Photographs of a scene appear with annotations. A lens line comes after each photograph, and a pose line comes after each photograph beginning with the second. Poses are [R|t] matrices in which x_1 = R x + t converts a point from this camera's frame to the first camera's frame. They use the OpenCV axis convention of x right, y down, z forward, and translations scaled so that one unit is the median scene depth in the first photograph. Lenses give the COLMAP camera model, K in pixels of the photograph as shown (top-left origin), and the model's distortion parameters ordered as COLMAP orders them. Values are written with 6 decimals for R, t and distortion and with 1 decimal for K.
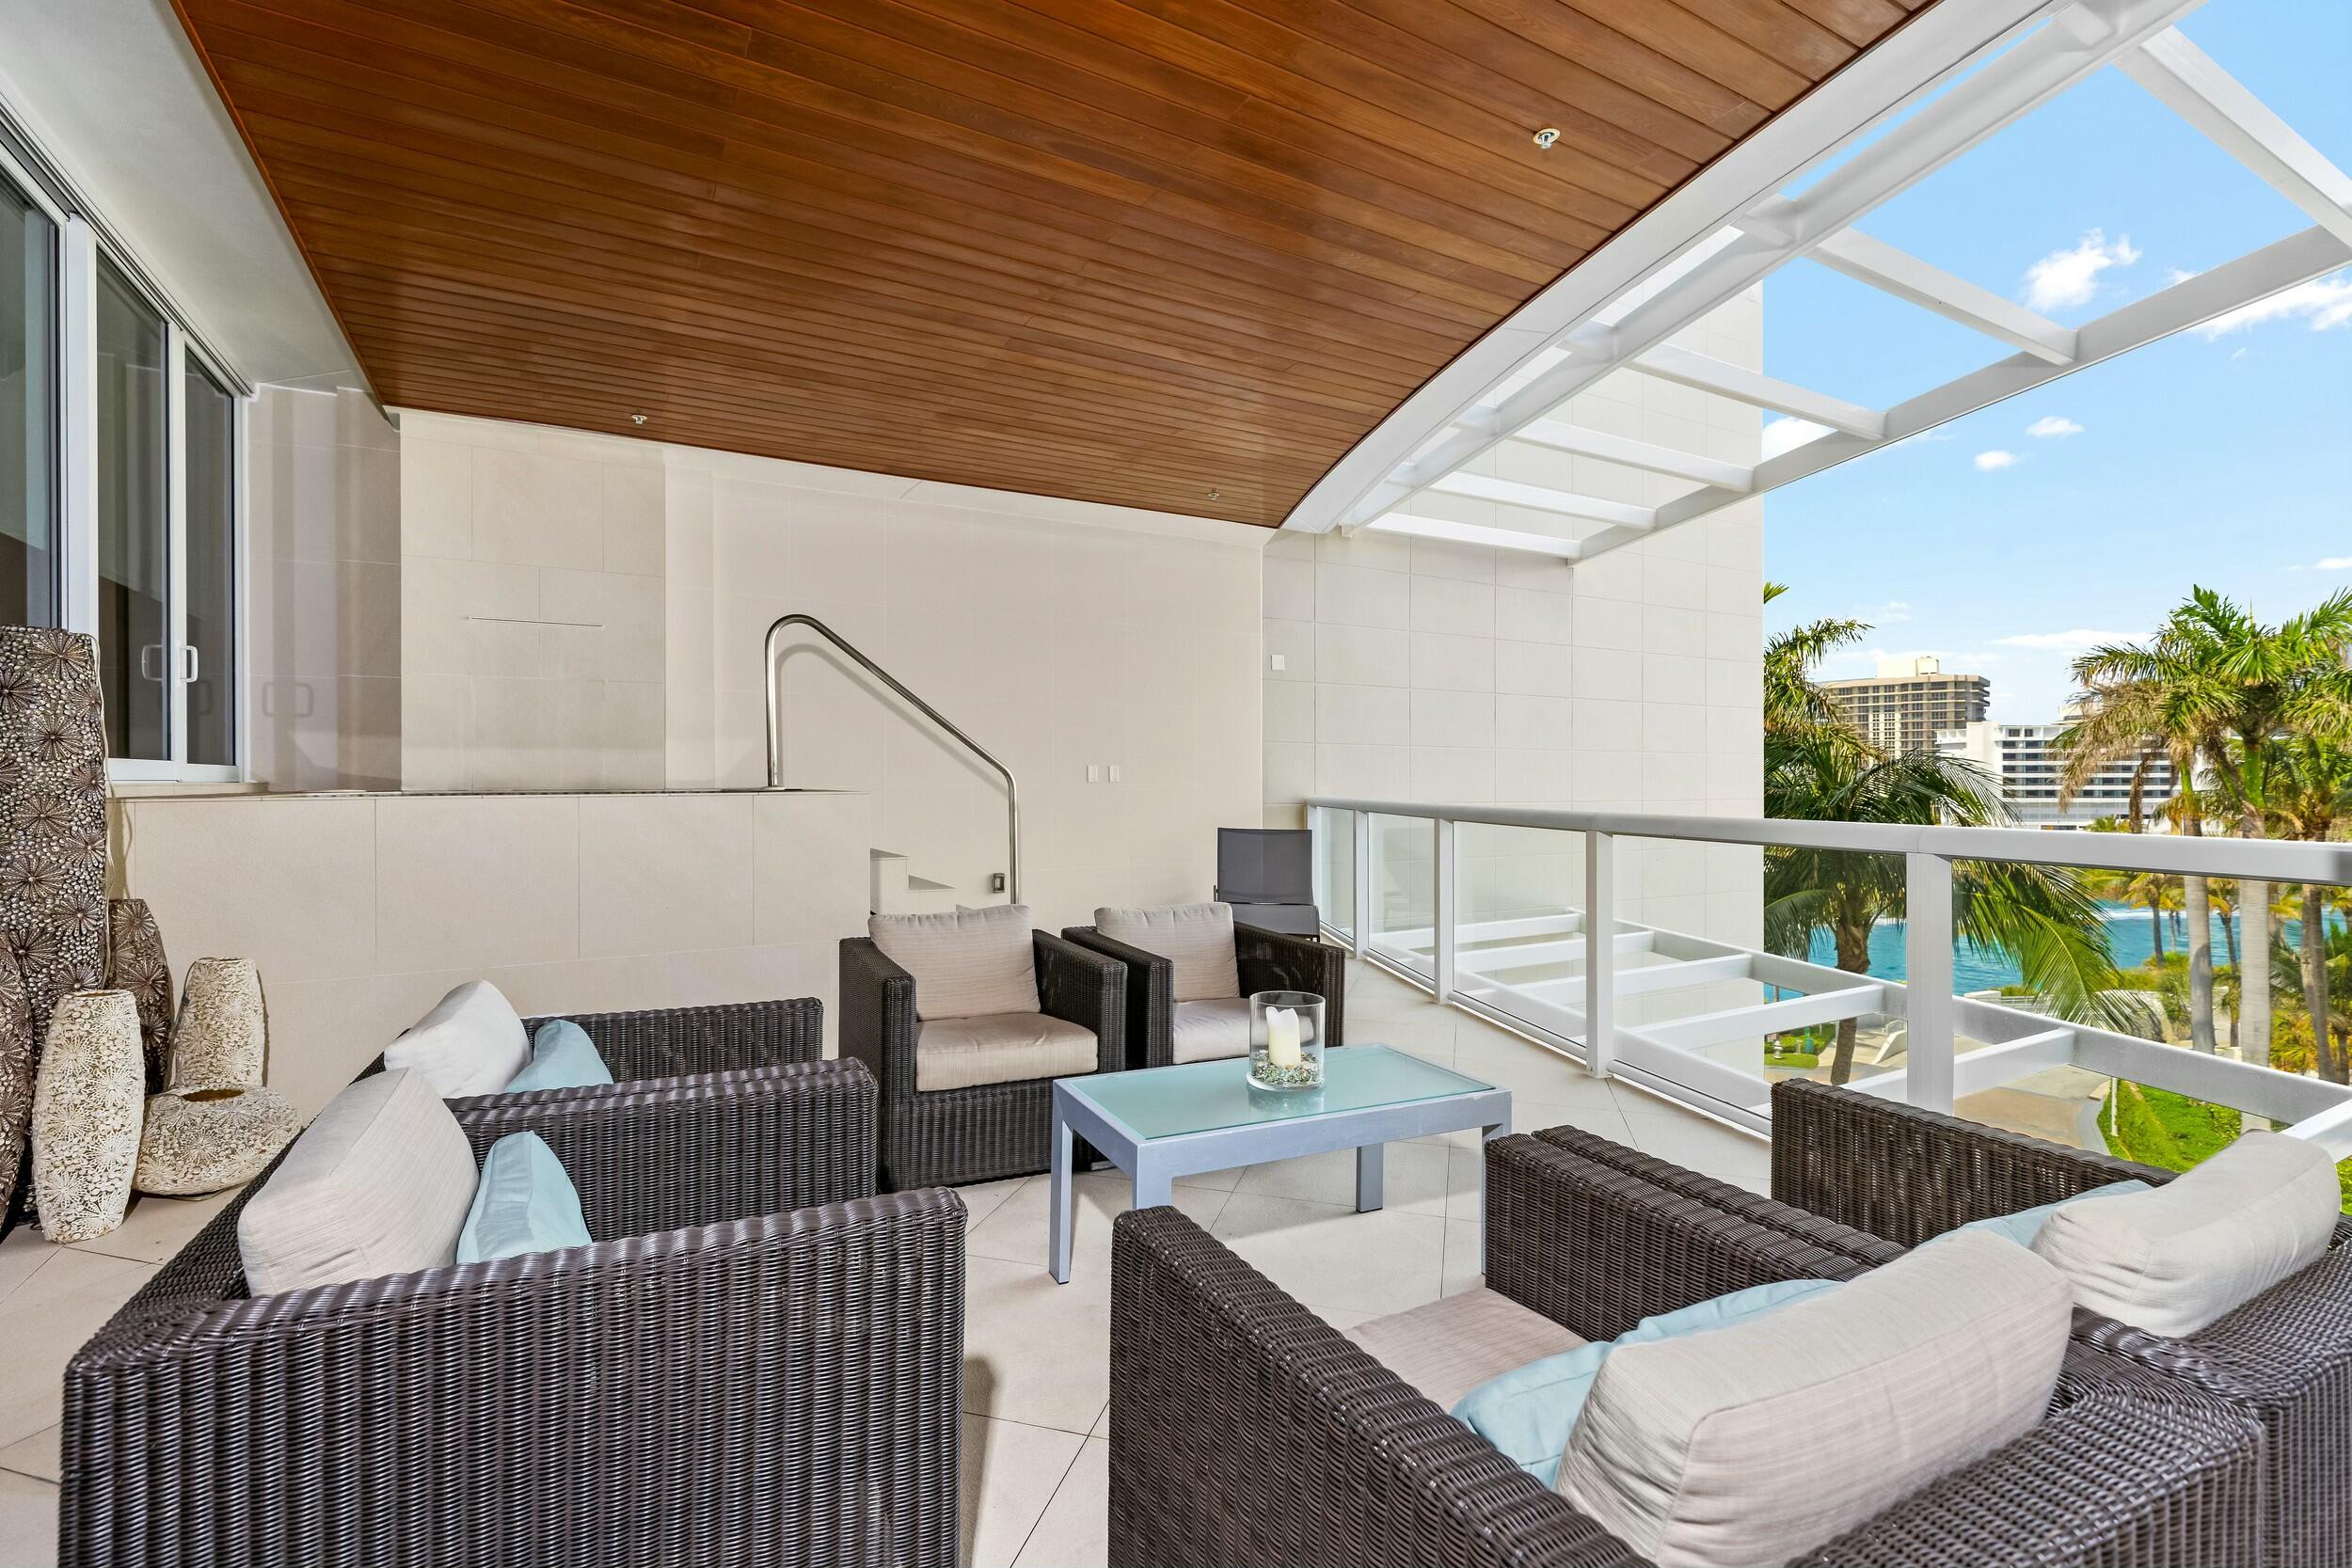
lens RADIAL K [[1064.2, 0, 1171.9], [0, 1064.2, 773.4], [0, 0, 1]] dist [-0.000444, 0.000628]
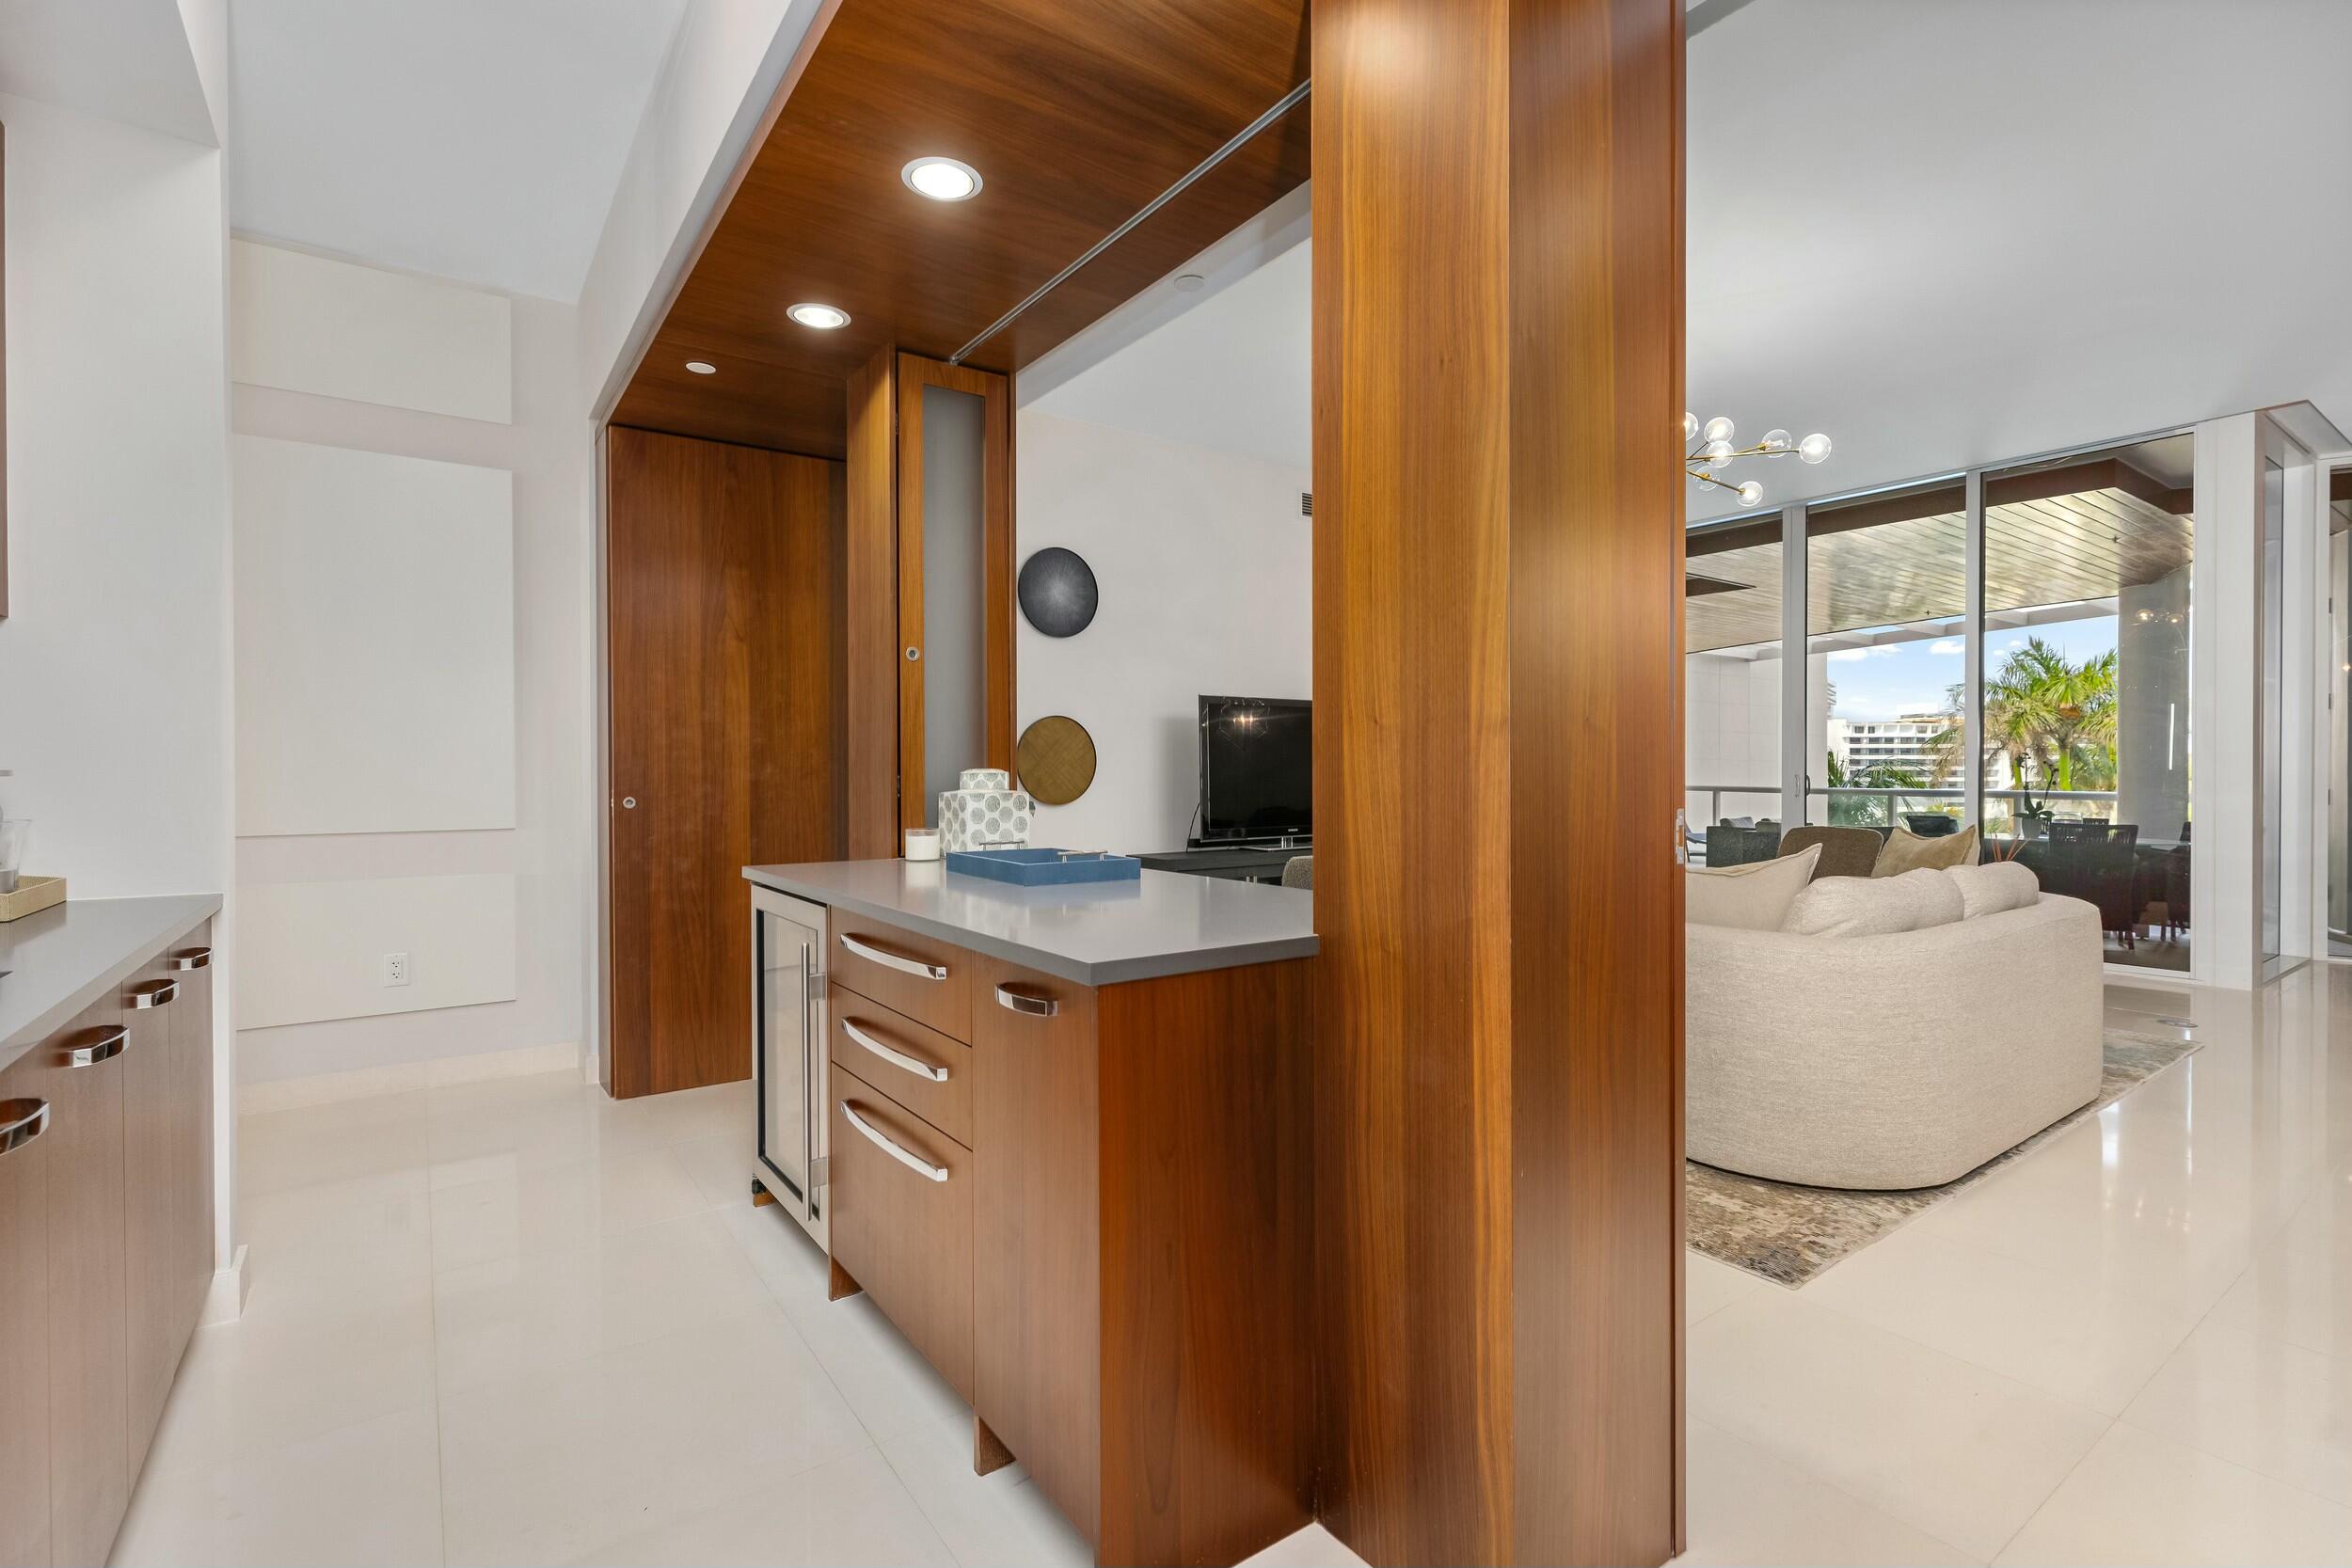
lens RADIAL K [[1064.2, 0, 1179.1], [0, 1064.2, 783.0], [0, 0, 1]] dist [-0.000444, 0.000628]
pose [[0.994868, -0.000803, 0.101179, -0.309979], [-0.000754, 0.999882, 0.015345, -0.001684], [-0.101179, -0.015343, 0.994750, -0.299494]]
